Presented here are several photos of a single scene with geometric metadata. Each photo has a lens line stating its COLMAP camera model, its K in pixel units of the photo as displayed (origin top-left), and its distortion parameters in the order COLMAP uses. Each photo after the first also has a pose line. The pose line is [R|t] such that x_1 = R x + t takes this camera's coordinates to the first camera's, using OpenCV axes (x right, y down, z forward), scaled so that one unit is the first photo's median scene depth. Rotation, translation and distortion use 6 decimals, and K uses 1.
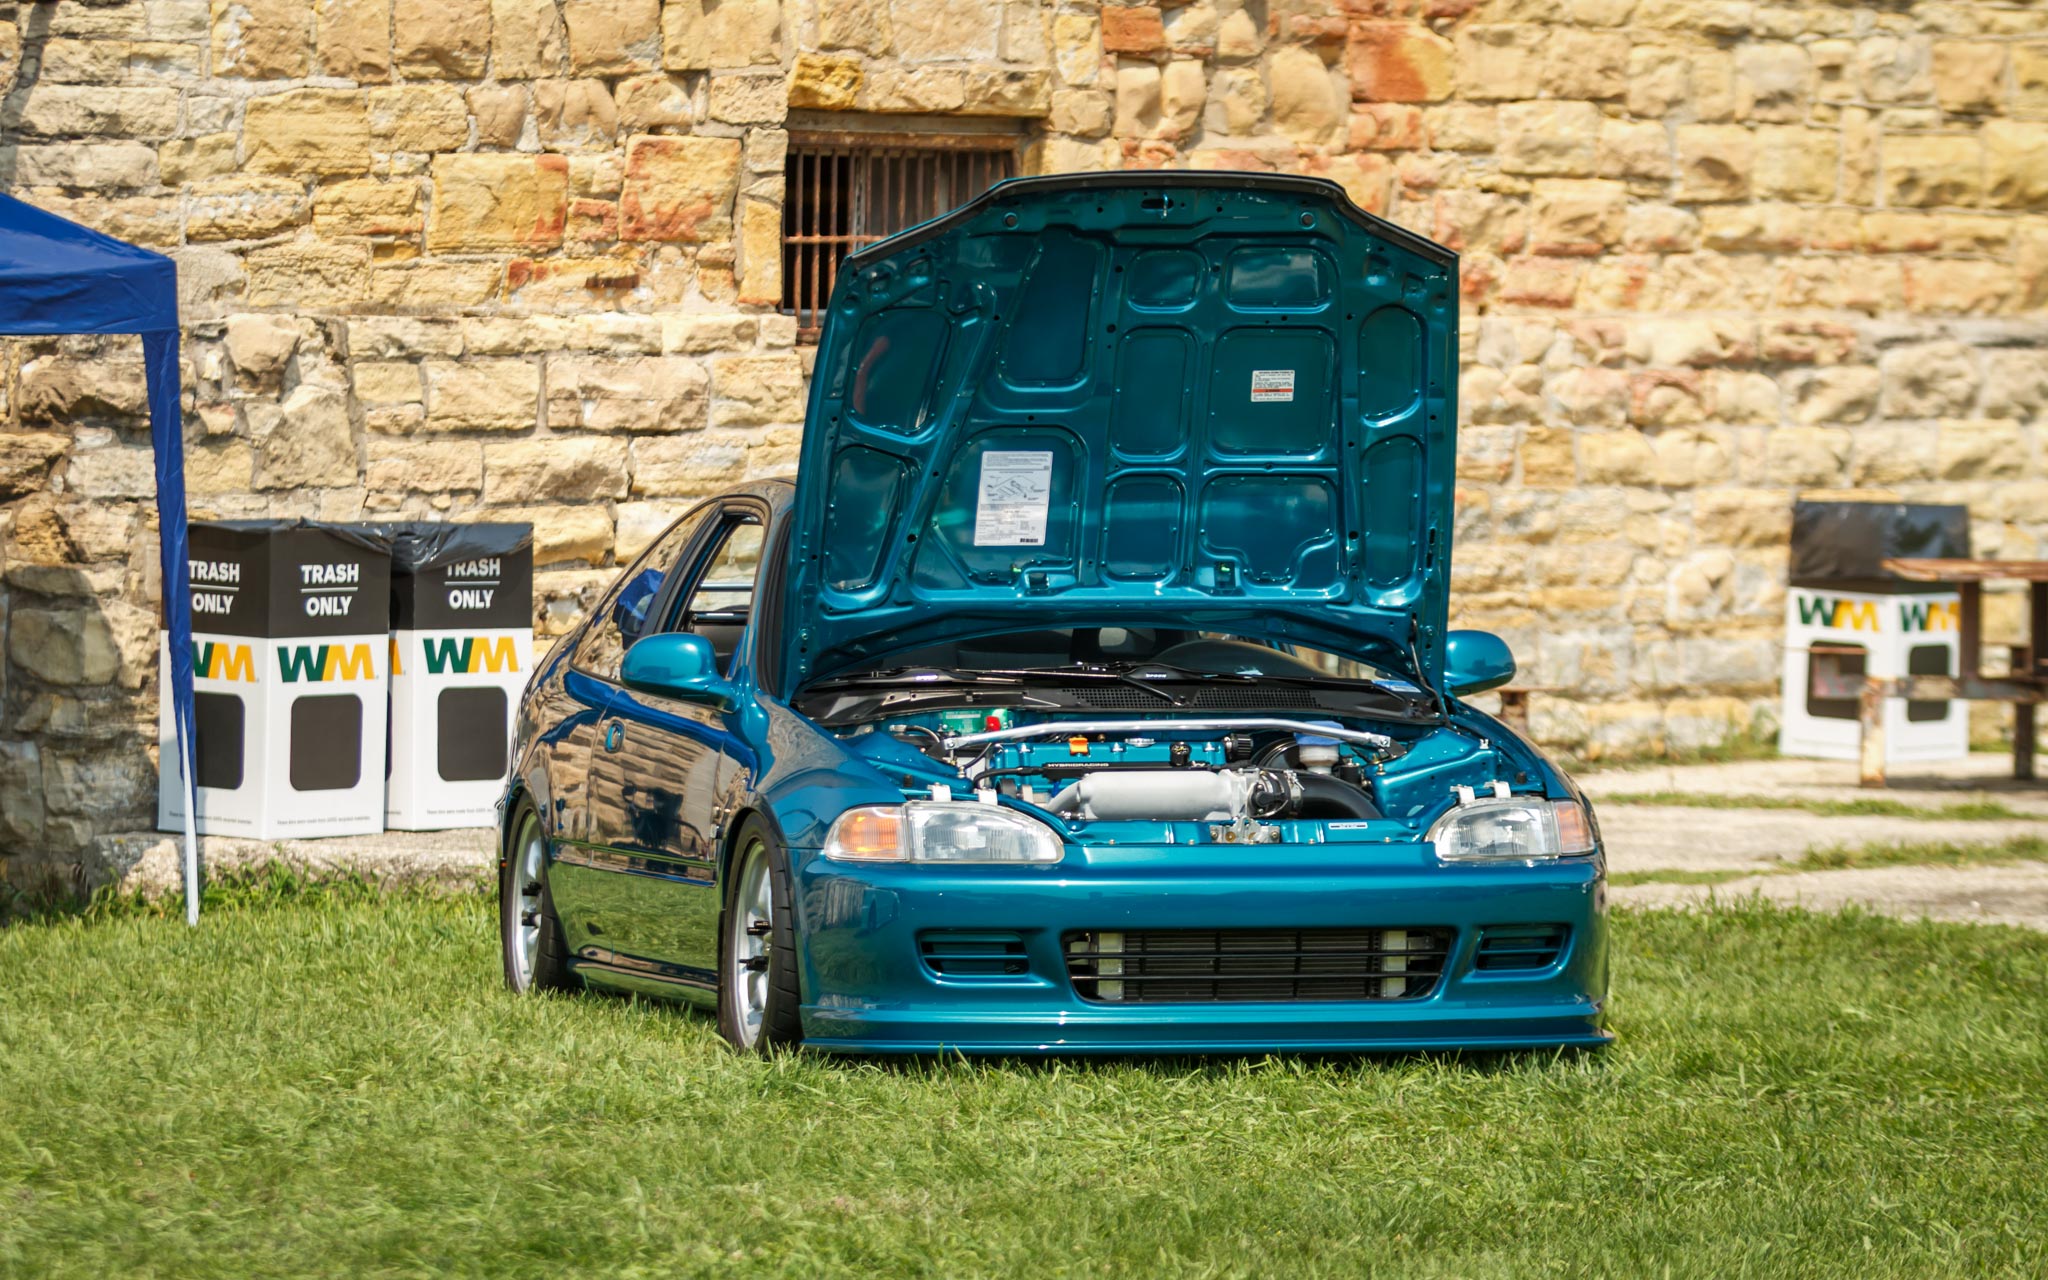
lens RADIAL K [[9374.9, 0, 1024.0], [0, 9374.9, 639.3], [0, 0, 1]] dist [-0.014553, 0.000000]
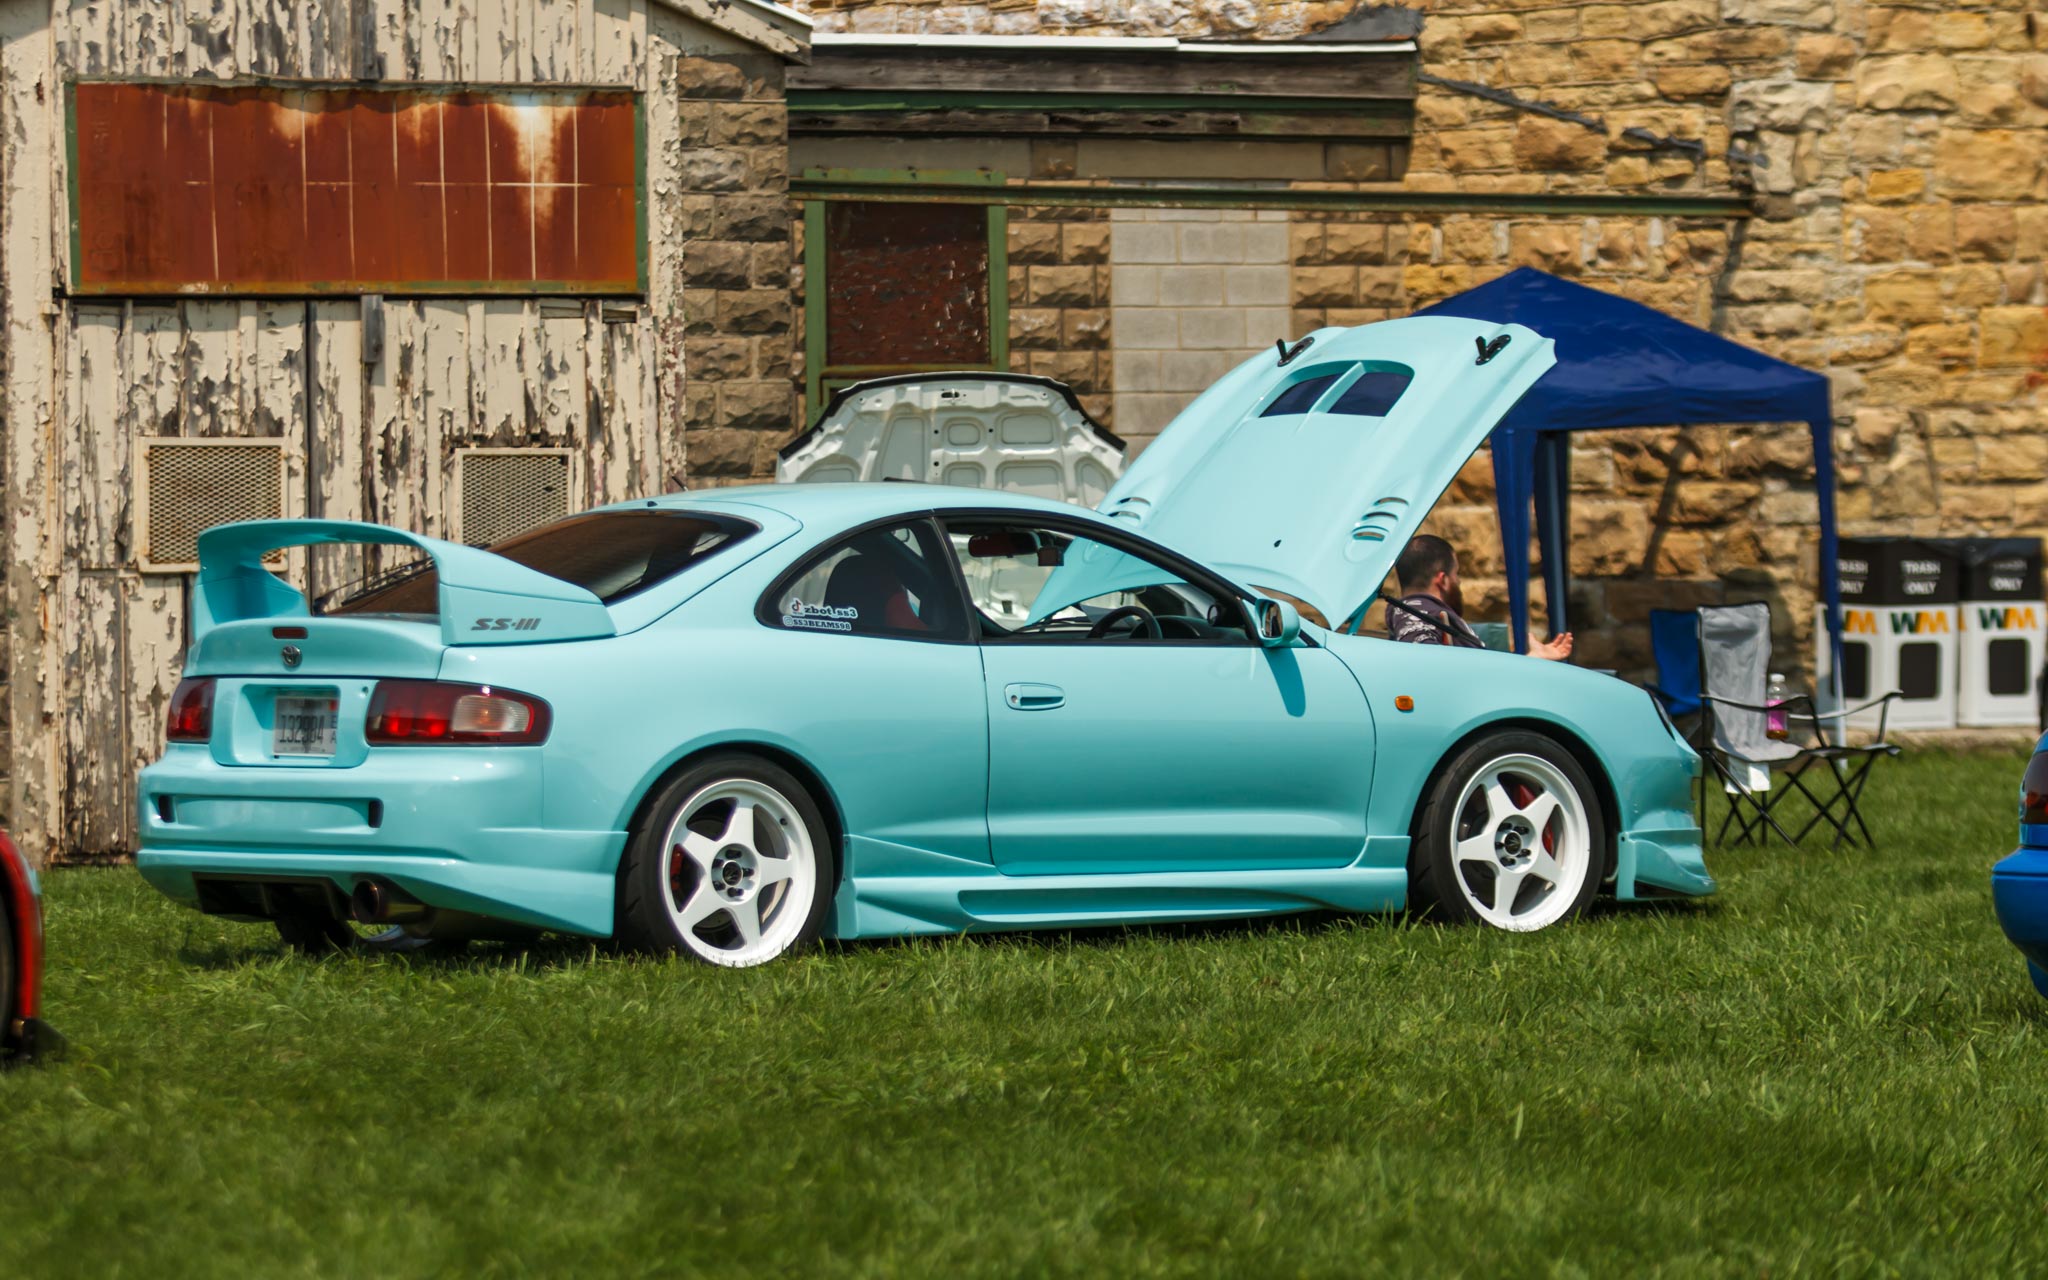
lens RADIAL K [[10214.1, 0, 1024.0], [0, 10214.1, 640.1], [0, 0, 1]] dist [0.203837, 0.000000]
pose [[0.990578, -0.006074, -0.136816, 0.014540], [0.004745, 0.999938, -0.010039, 0.022412], [0.136868, 0.009296, 0.990546, -0.775444]]
